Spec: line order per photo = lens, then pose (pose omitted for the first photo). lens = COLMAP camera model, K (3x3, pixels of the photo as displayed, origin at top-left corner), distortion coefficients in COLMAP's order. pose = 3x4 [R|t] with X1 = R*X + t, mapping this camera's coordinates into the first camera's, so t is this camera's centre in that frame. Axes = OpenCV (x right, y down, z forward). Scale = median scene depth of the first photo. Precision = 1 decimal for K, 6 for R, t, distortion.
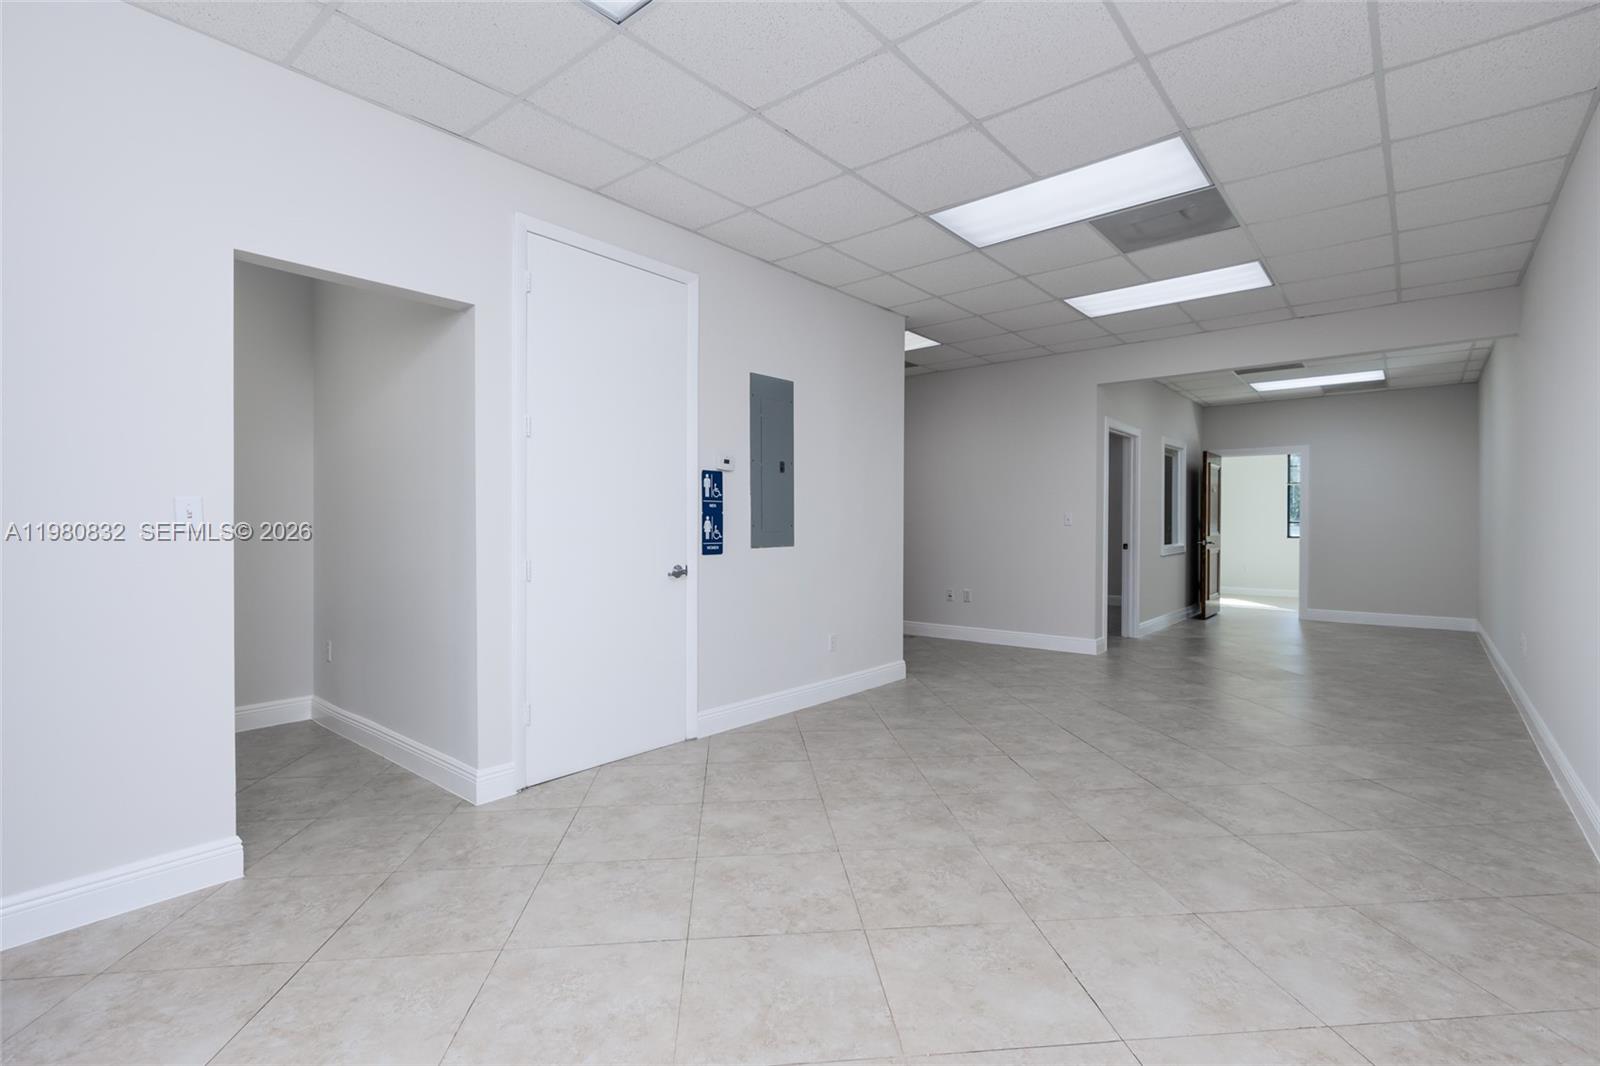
lens RADIAL K [[731.8, 0, 806.8], [0, 731.8, 523.4], [0, 0, 1]] dist [0.001458, -0.001502]
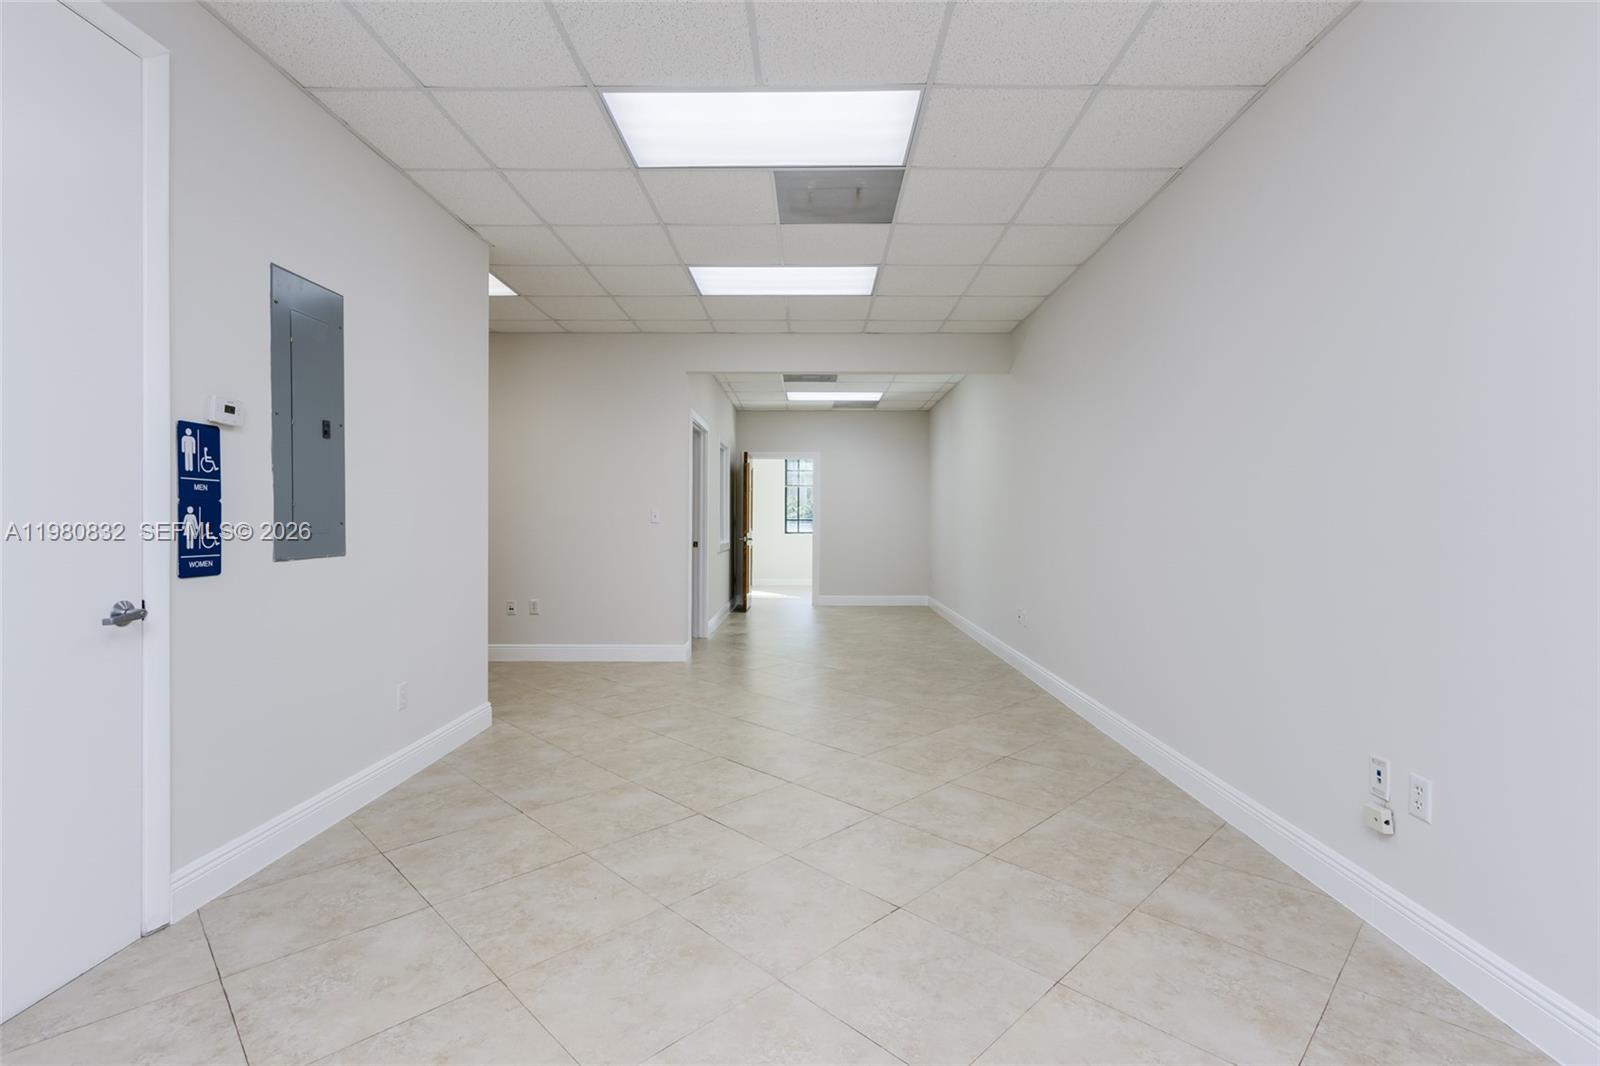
lens RADIAL K [[731.8, 0, 807.1], [0, 731.8, 526.2], [0, 0, 1]] dist [0.001458, -0.001502]
pose [[0.772712, -0.003483, 0.634748, -0.128035], [-0.001786, 0.999969, 0.007662, -0.000294], [-0.634755, -0.007054, 0.772681, 0.295828]]
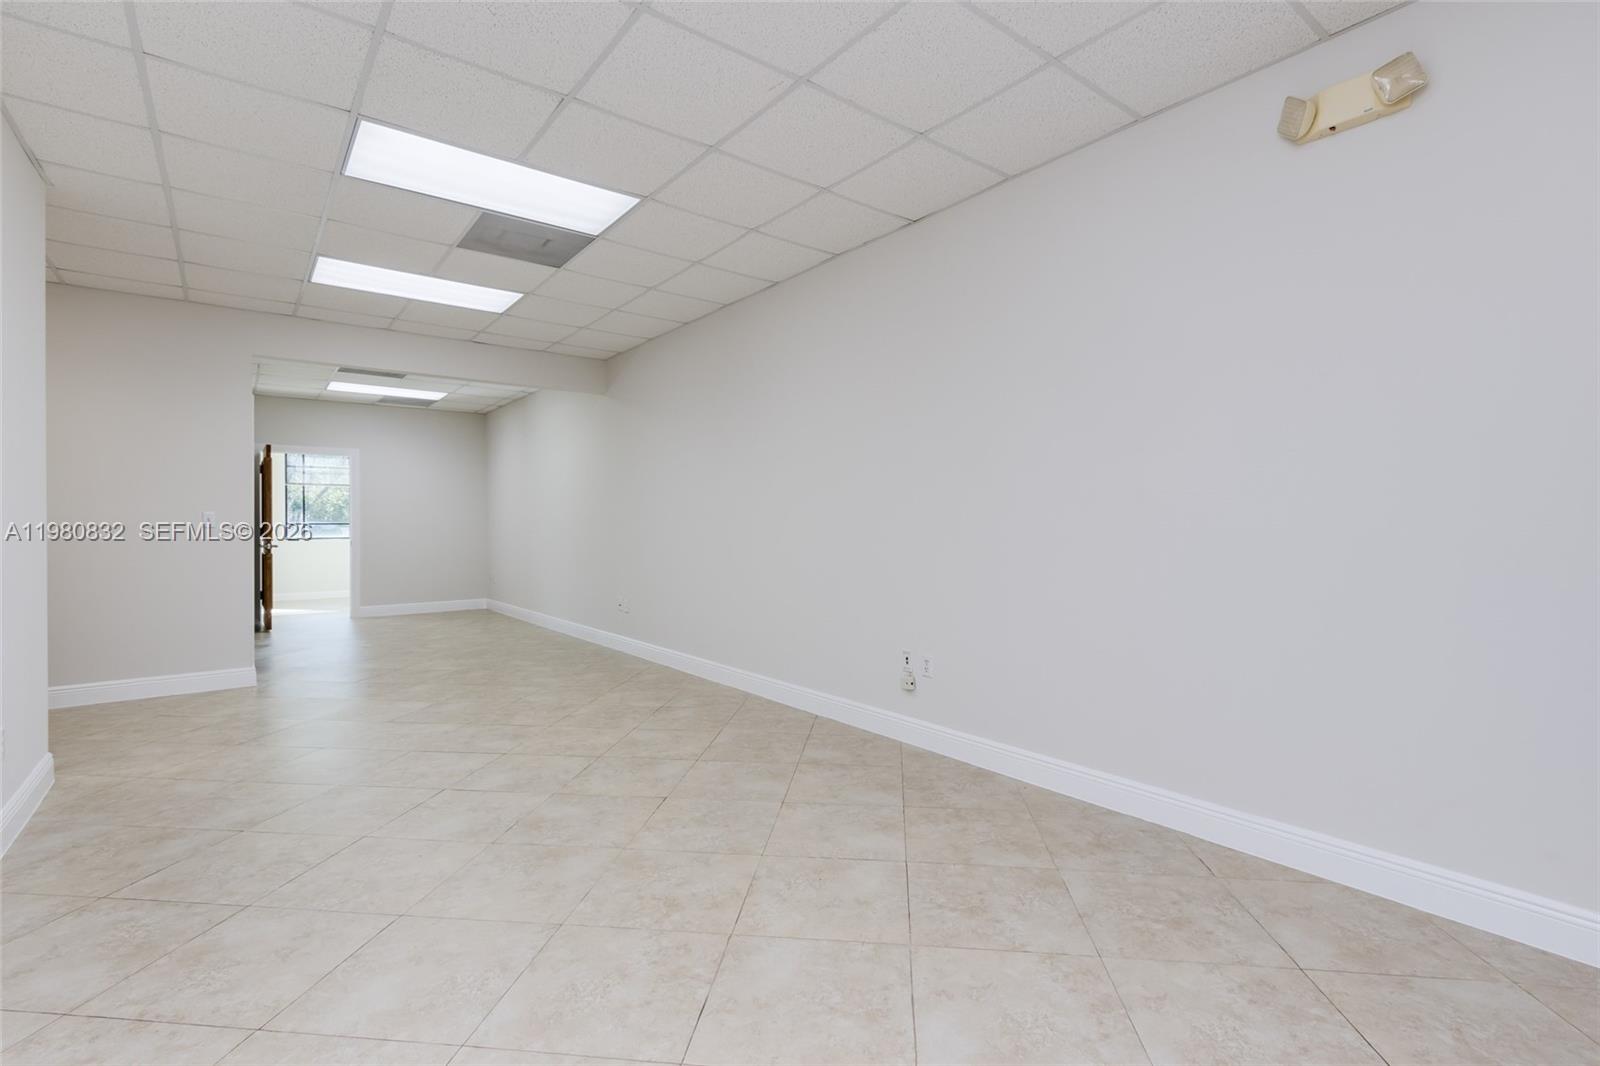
lens RADIAL K [[731.8, 0, 810.0], [0, 731.8, 527.7], [0, 0, 1]] dist [0.001458, -0.001502]
pose [[0.207570, -0.007248, 0.978193, -0.455799], [0.003891, 0.999971, 0.006583, 0.000223], [-0.978212, 0.002439, 0.207593, 0.365292]]
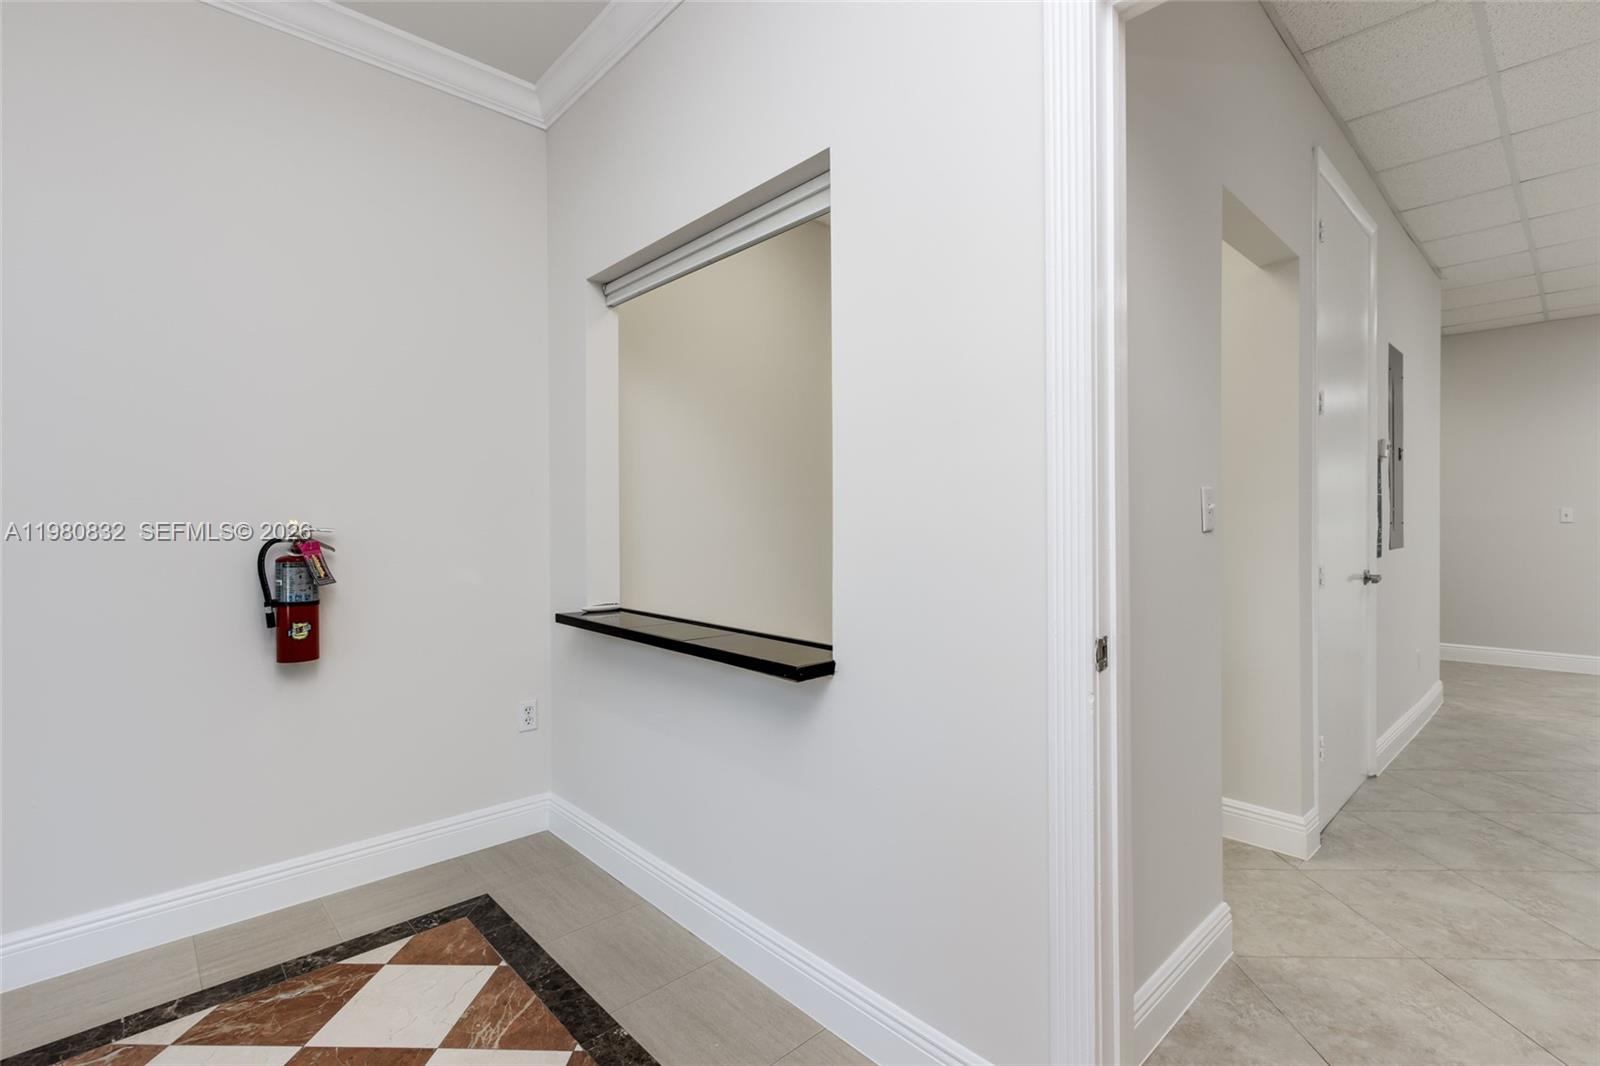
lens RADIAL K [[731.8, 0, 798.5], [0, 731.8, 530.3], [0, 0, 1]] dist [0.001458, -0.001502]
pose [[0.991511, -0.004720, -0.129938, -0.698846], [0.005960, 0.999940, 0.009160, -0.002145], [0.129887, -0.009856, 0.991480, 0.075542]]
